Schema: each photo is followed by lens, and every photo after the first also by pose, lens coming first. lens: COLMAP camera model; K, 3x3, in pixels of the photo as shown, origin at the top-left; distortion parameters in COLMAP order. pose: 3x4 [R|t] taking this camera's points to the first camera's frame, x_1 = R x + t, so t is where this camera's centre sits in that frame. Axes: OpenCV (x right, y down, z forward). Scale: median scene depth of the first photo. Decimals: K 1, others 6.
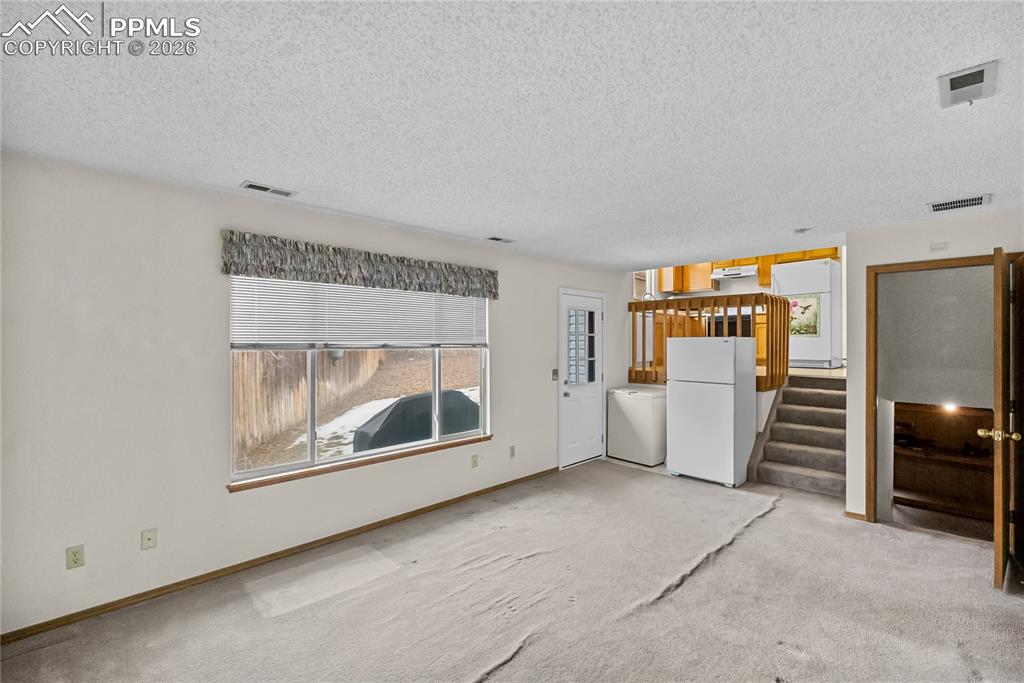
lens RADIAL K [[454.1, 0, 516.1], [0, 454.1, 340.7], [0, 0, 1]] dist [-0.001659, -0.000372]
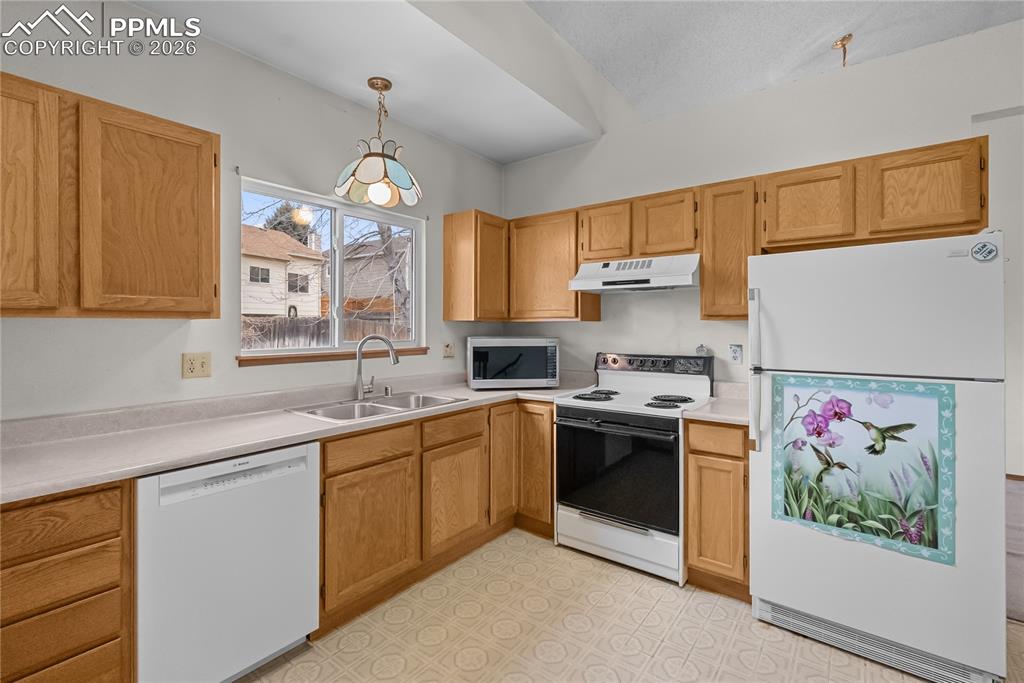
lens RADIAL K [[460.4, 0, 511.3], [0, 460.4, 326.0], [0, 0, 1]] dist [-0.002065, -0.000175]
pose [[0.991460, 0.000353, 0.130409, 0.601700], [-0.000713, 0.999996, 0.002711, -0.197012], [-0.130408, -0.002781, 0.991457, 1.166819]]
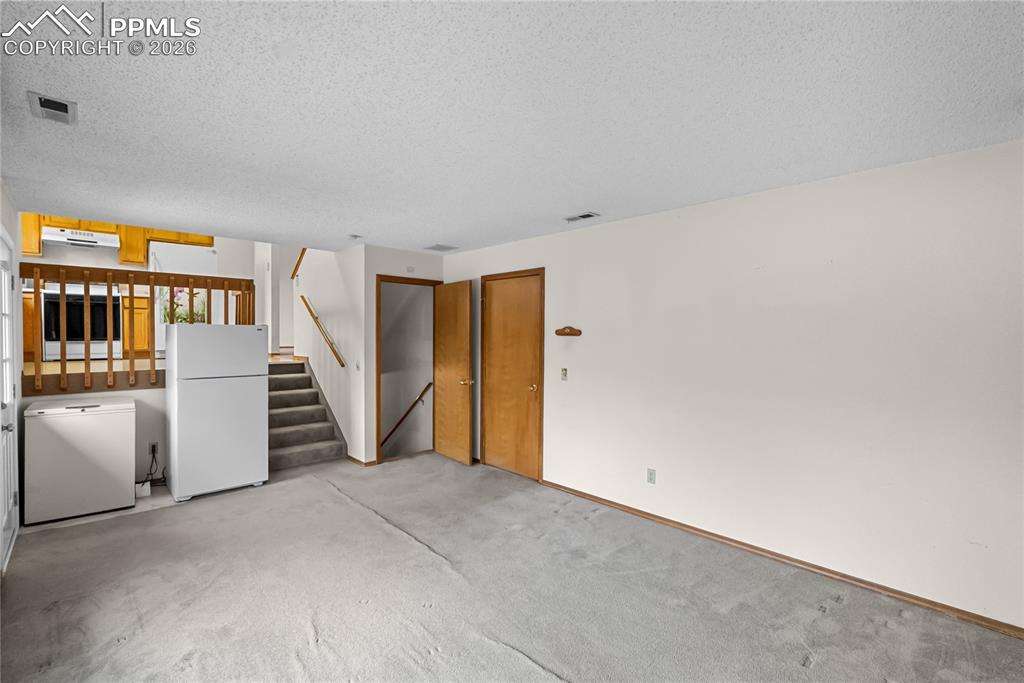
lens RADIAL K [[454.1, 0, 516.1], [0, 454.1, 340.7], [0, 0, 1]] dist [-0.001659, -0.000372]
pose [[0.022172, -0.016553, 0.999617, -0.448838], [-0.005920, 0.999843, 0.016688, 0.005311], [-0.999737, -0.006288, 0.022071, 0.453628]]
